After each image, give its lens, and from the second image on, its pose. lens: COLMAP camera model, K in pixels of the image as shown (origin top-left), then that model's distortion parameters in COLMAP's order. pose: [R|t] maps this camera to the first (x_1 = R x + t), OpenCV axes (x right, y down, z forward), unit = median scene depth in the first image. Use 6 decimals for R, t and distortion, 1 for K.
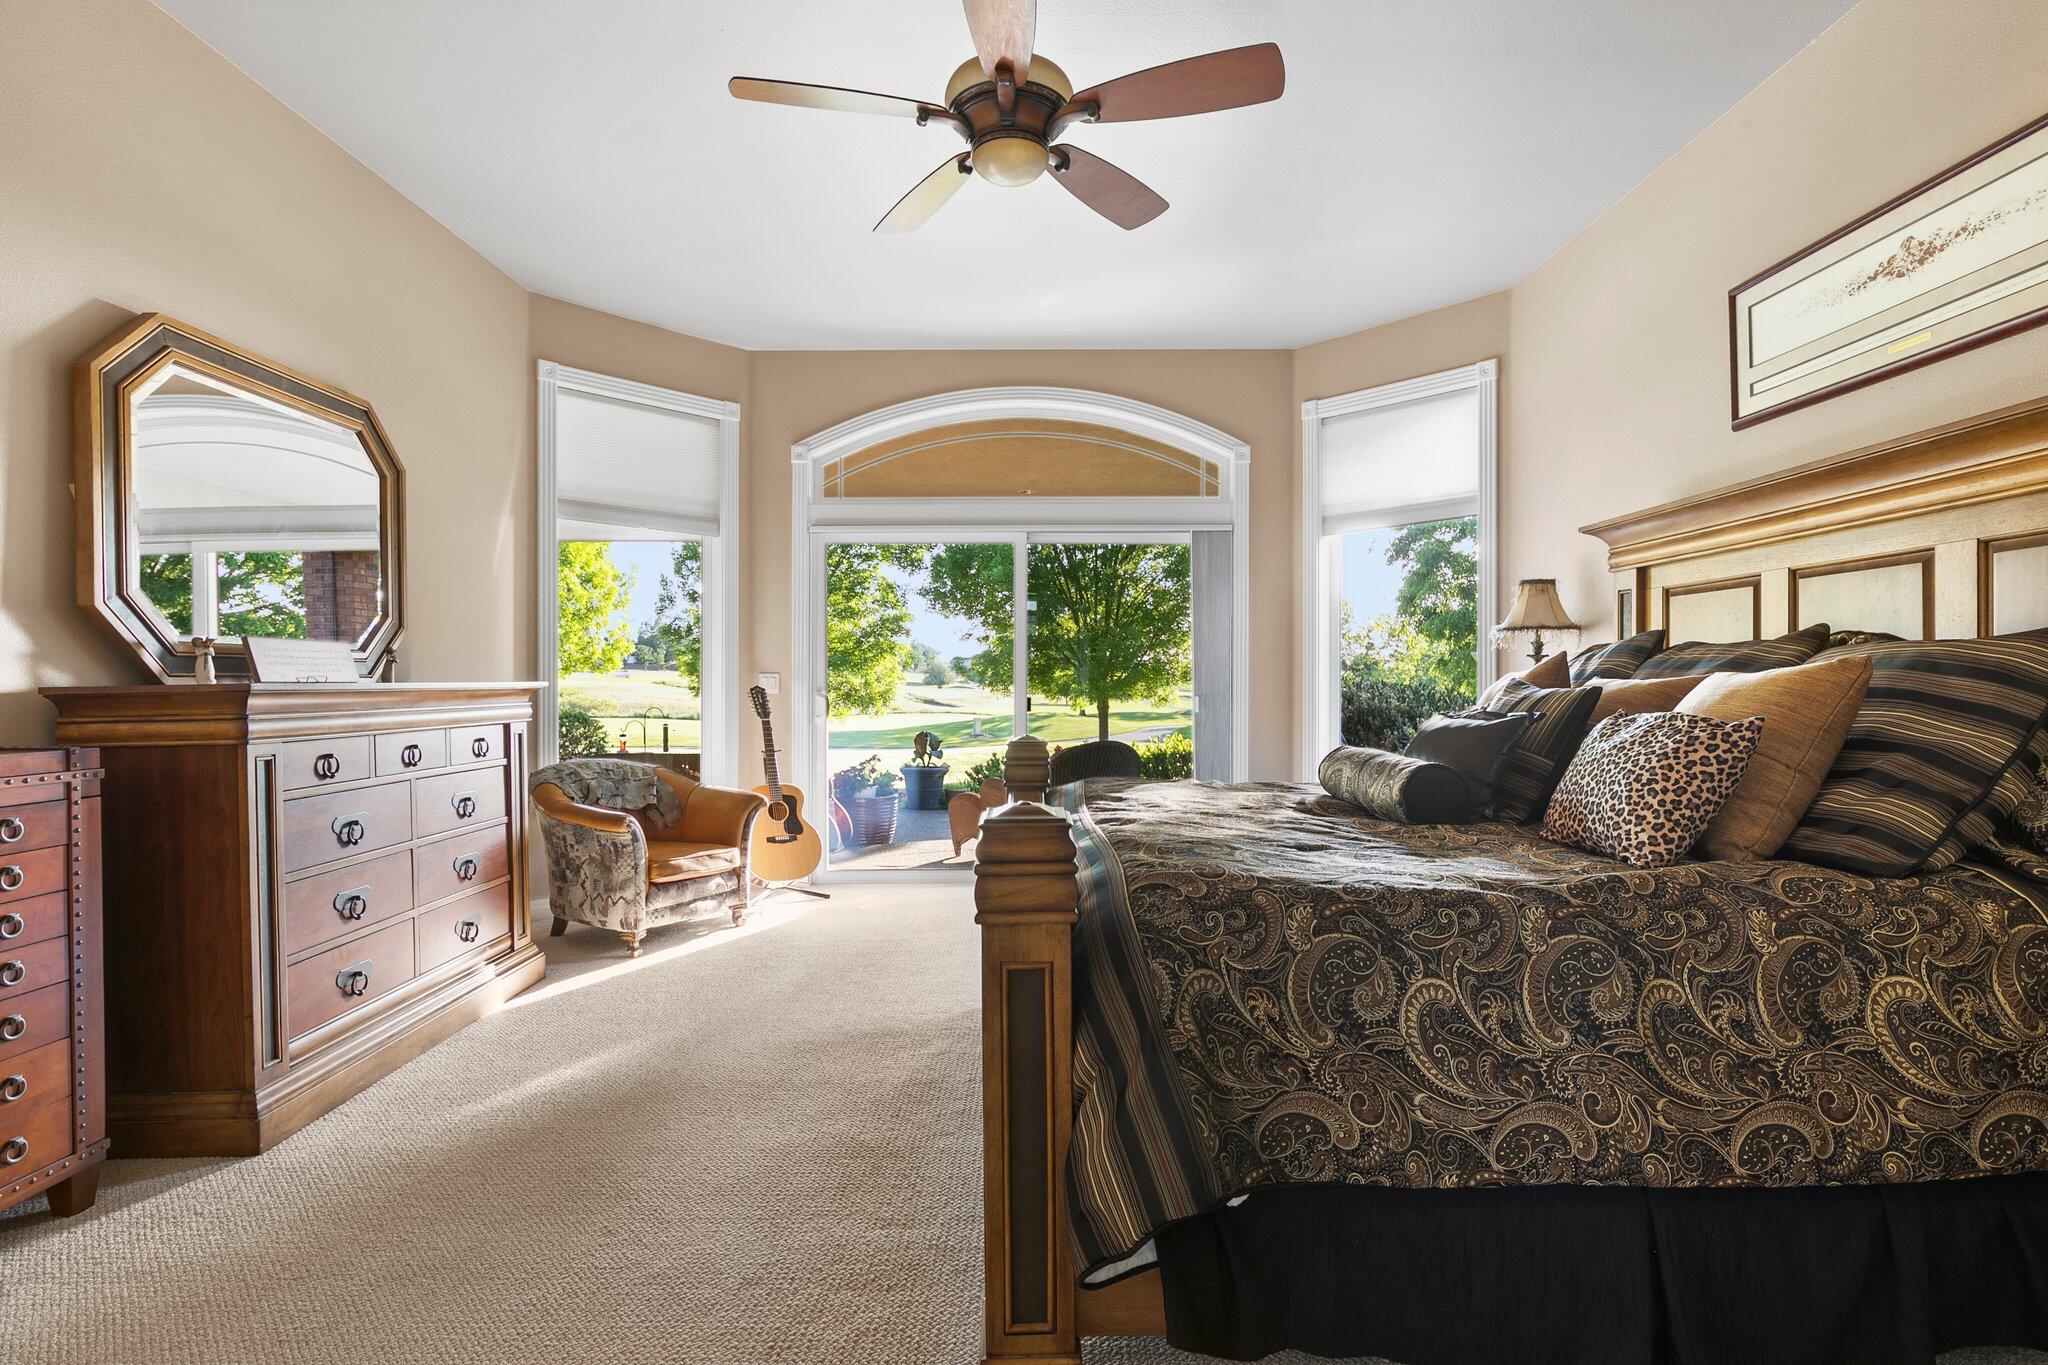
lens RADIAL K [[996.3, 0, 1041.9], [0, 996.3, 686.1], [0, 0, 1]] dist [0.000450, -0.000101]
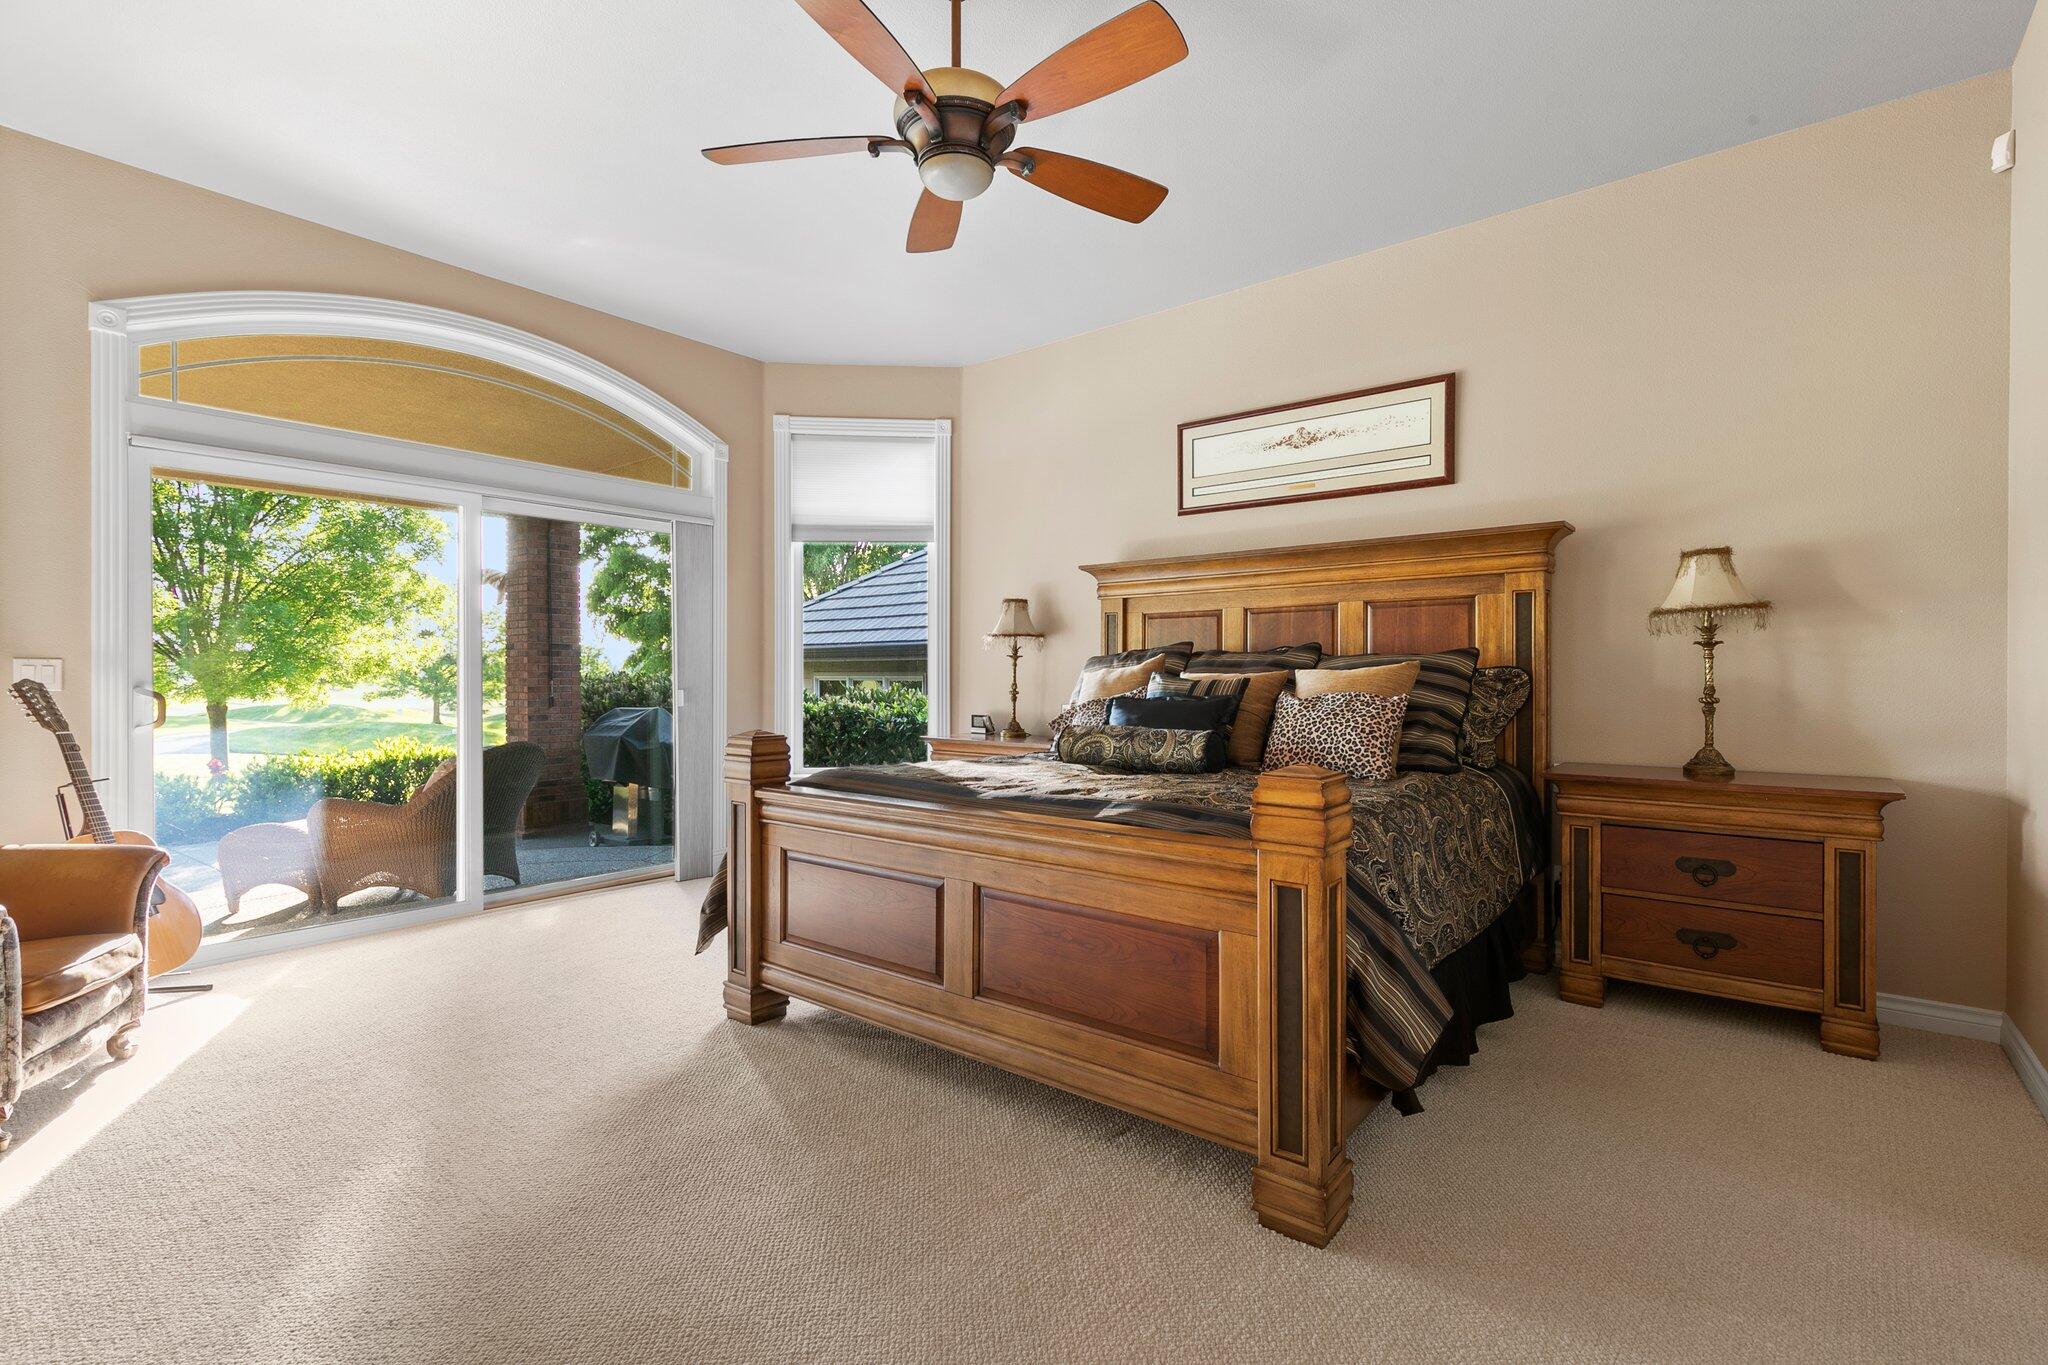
lens RADIAL K [[919.2, 0, 1084.0], [0, 919.2, 686.0], [0, 0, 1]] dist [0.006593, 0.000146]
pose [[0.623925, -0.004075, 0.781474, -0.406227], [0.001554, 0.999991, 0.003974, 0.003750], [-0.781483, -0.001265, 0.623926, 0.167689]]
